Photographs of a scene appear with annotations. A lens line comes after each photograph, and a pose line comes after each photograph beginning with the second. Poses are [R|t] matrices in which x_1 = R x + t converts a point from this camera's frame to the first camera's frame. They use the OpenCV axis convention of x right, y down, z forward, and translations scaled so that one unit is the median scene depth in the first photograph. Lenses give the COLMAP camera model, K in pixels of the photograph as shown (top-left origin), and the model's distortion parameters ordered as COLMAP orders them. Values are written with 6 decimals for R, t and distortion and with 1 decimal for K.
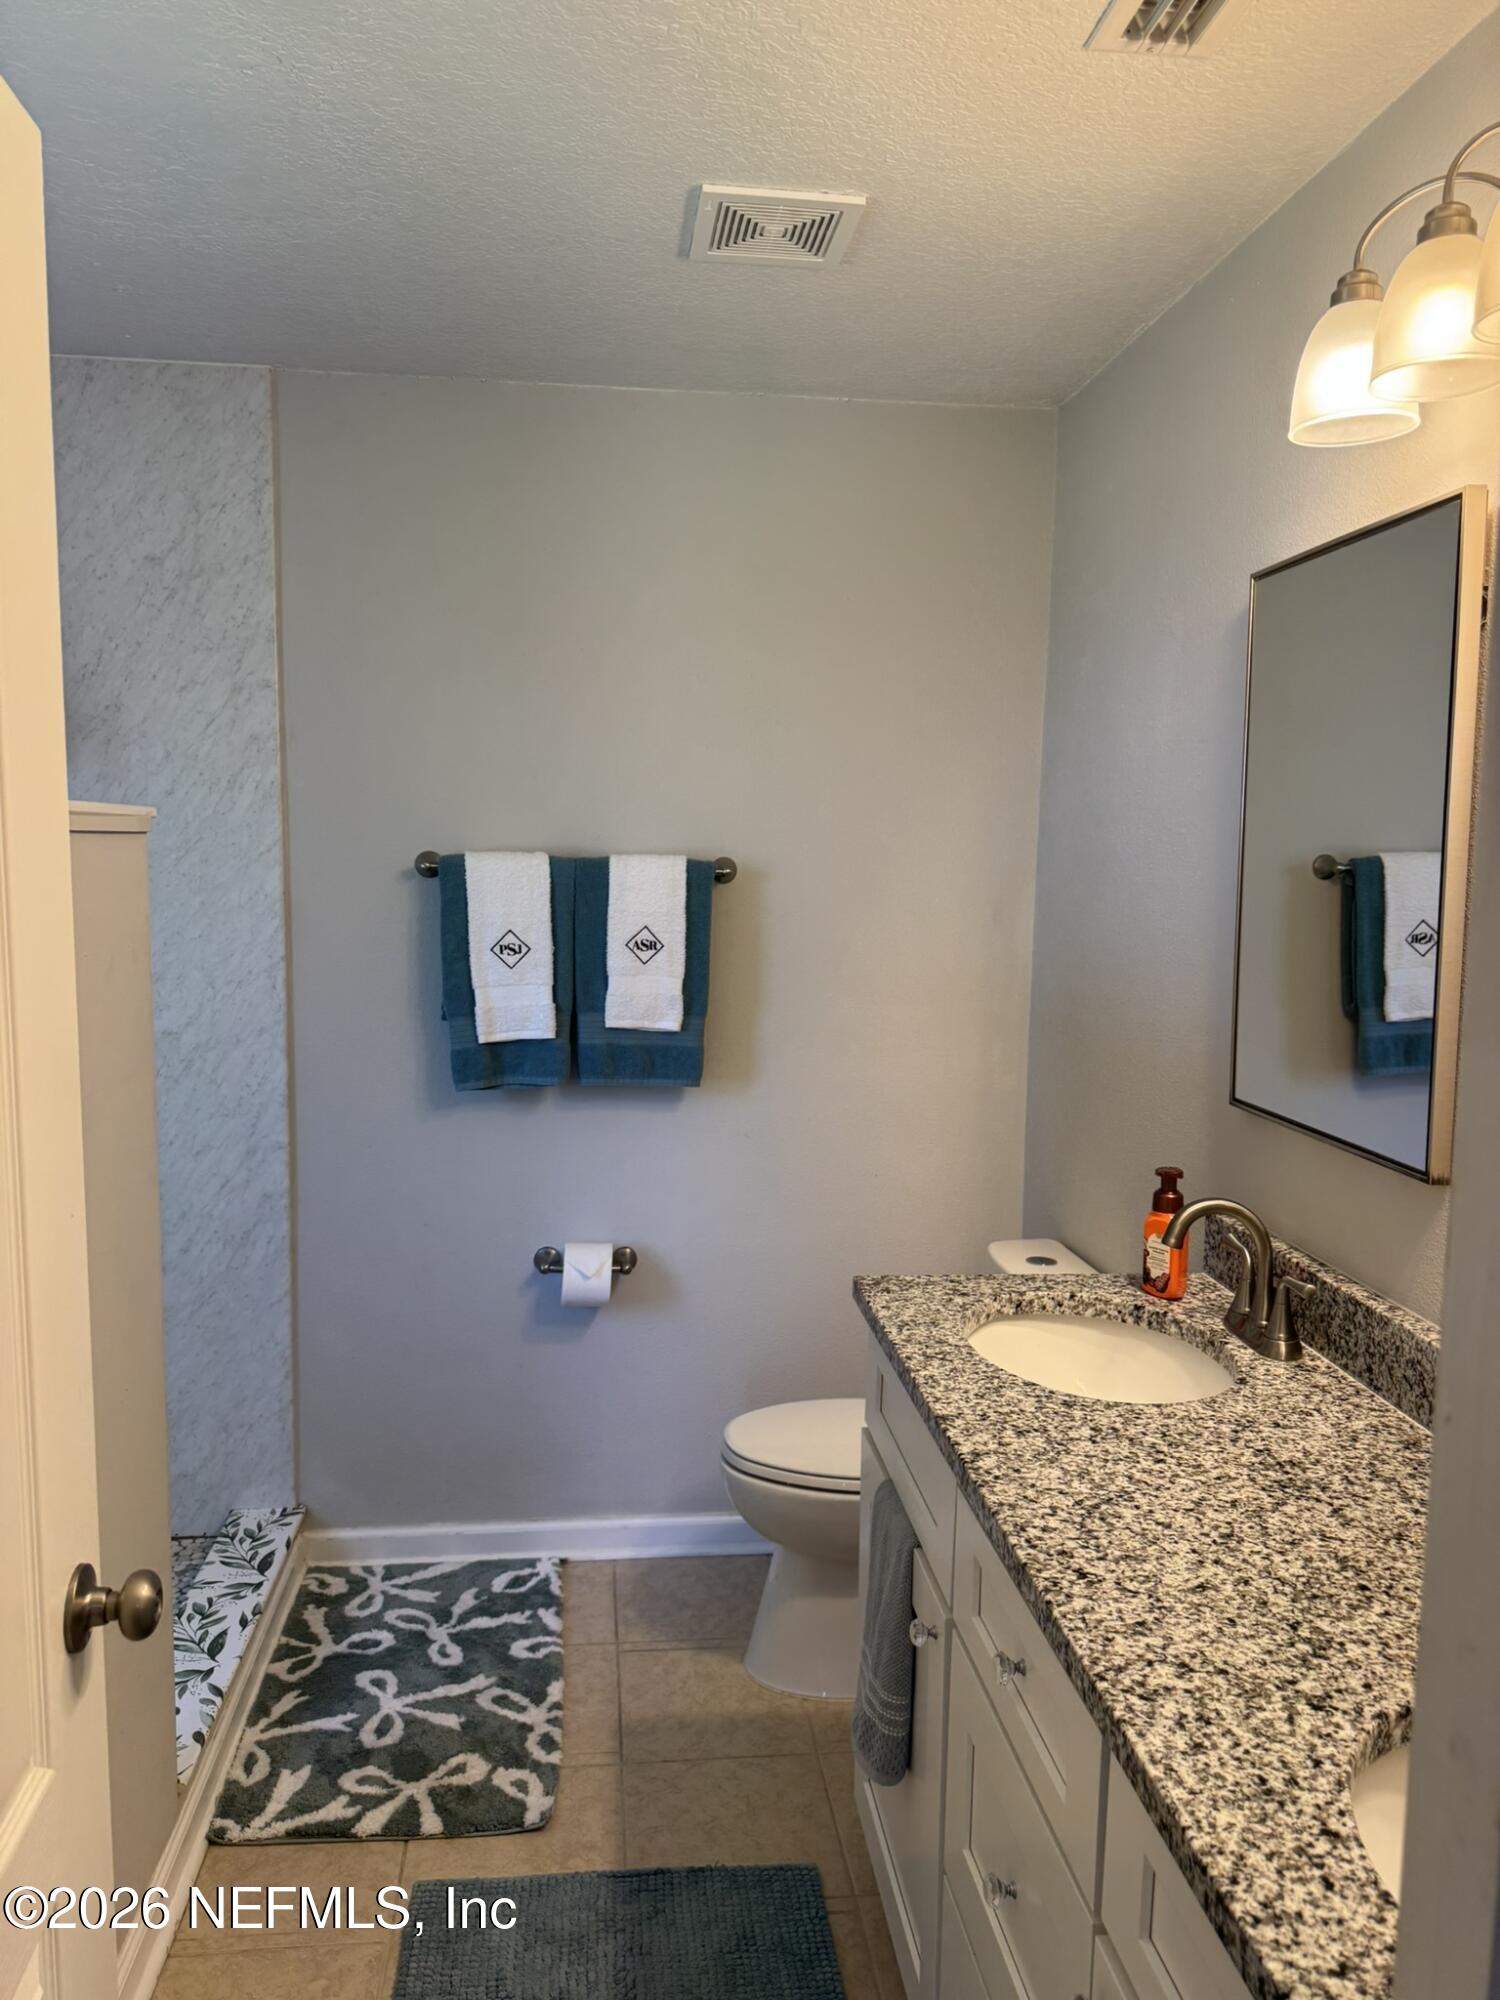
lens RADIAL K [[1423.0, 0, 748.0], [0, 1423.0, 1001.0], [0, 0, 1]] dist [0.048860, -0.054498]
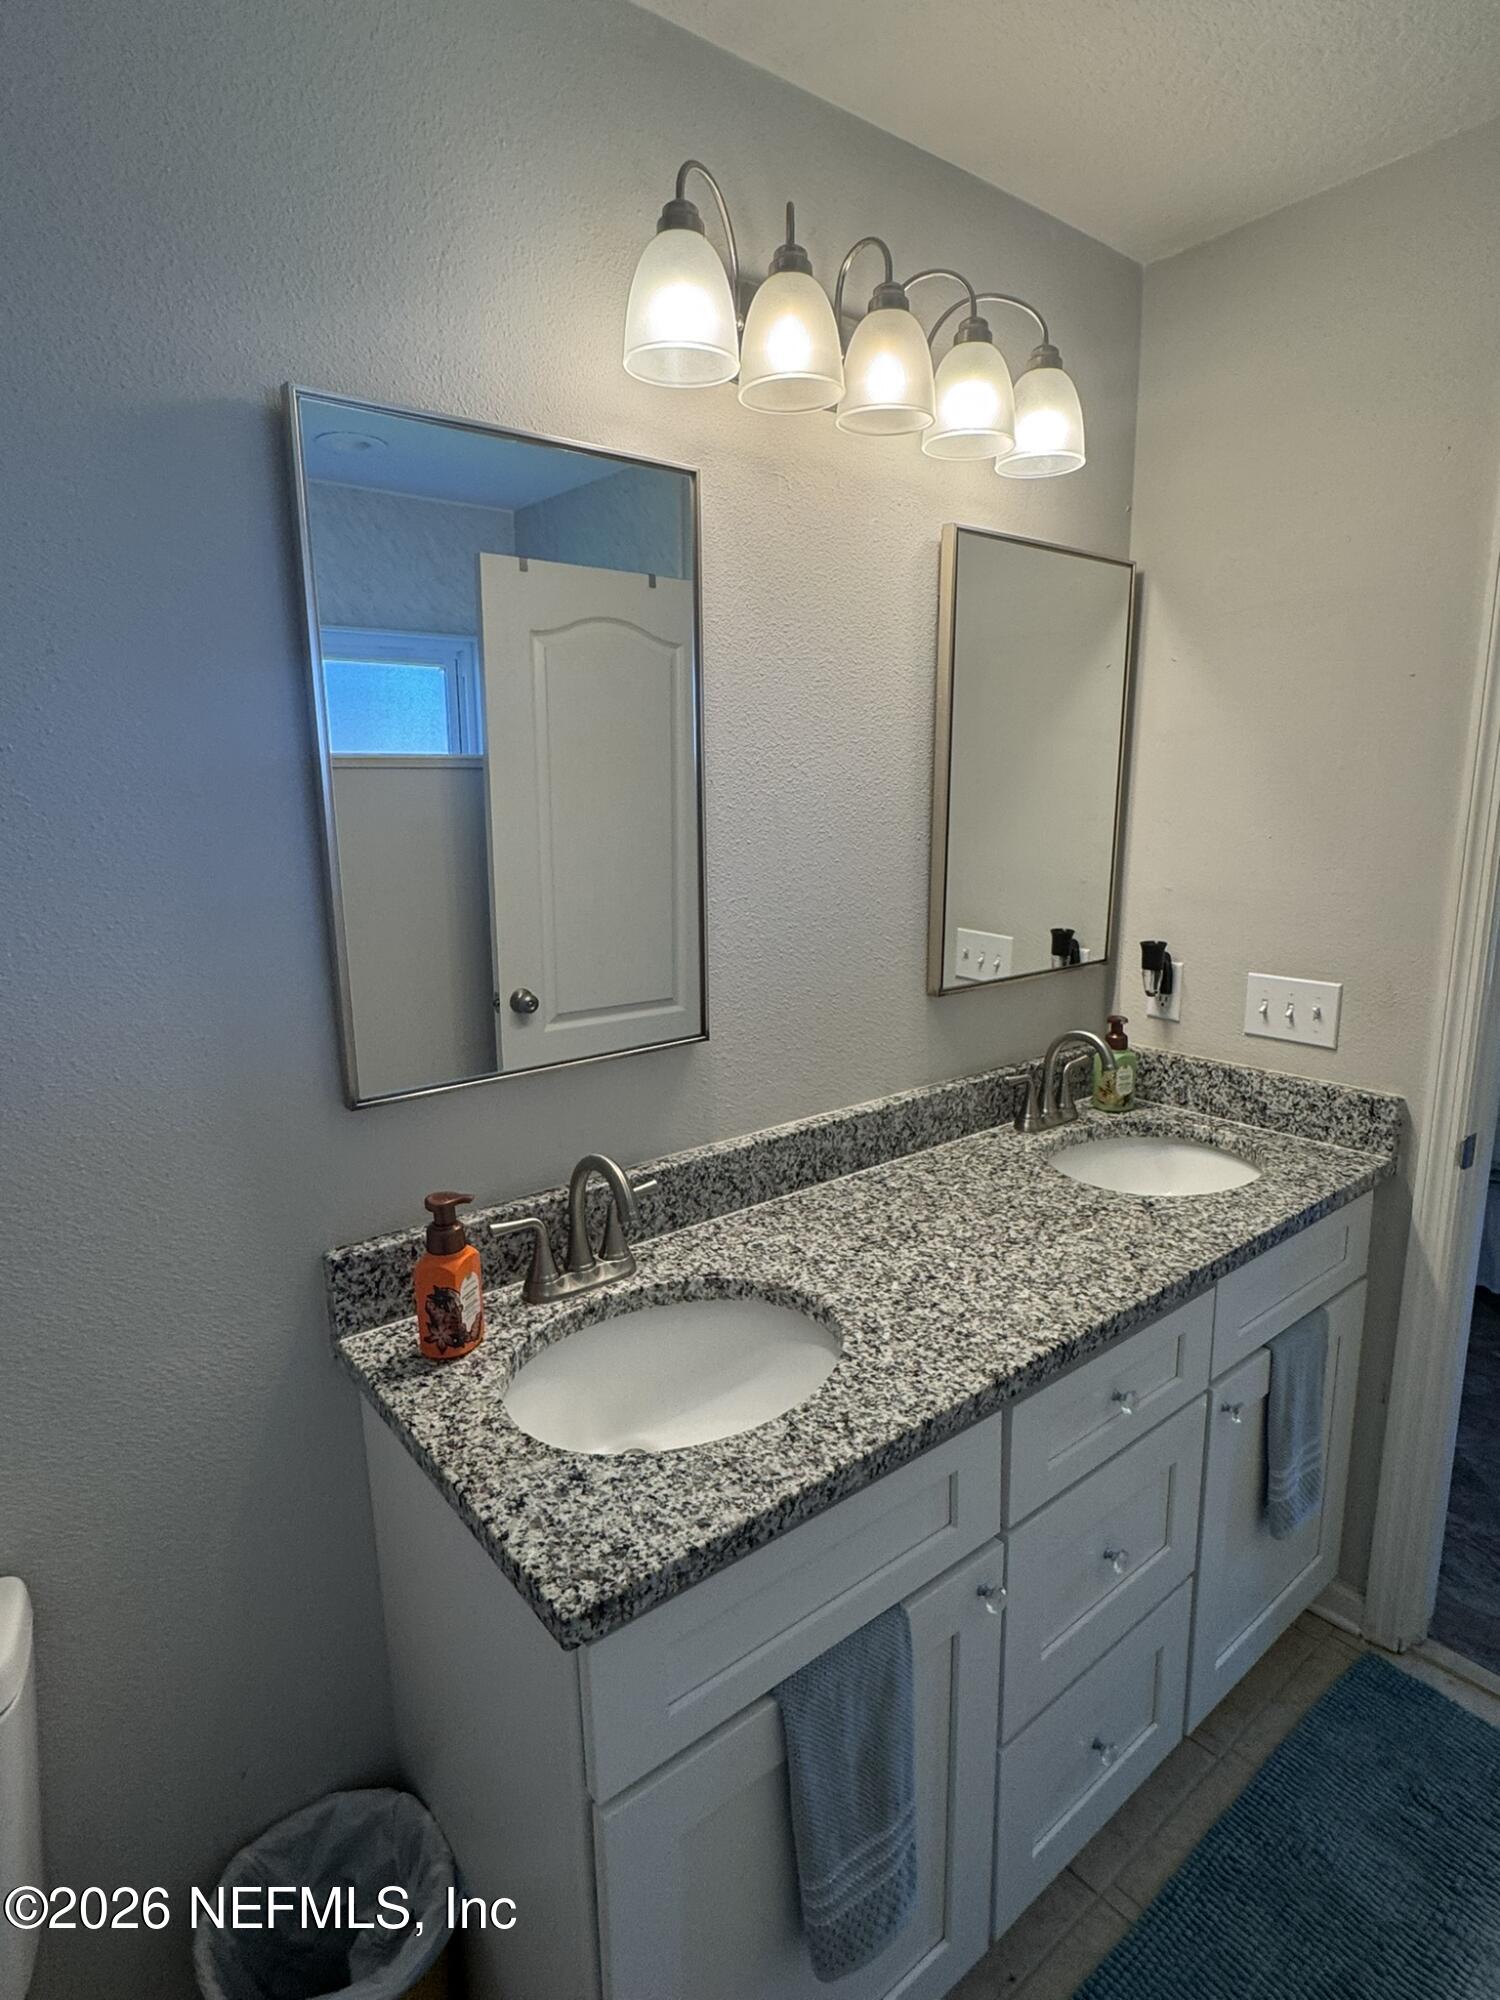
lens RADIAL K [[1056.4, 0, 746.5], [0, 1056.4, 994.6], [0, 0, 1]] dist [-0.002787, -0.000159]
pose [[-0.538805, -0.170156, 0.825068, -0.325687], [0.094602, 0.960973, 0.259963, -0.159219], [-0.837102, 0.218122, -0.501680, 1.496846]]
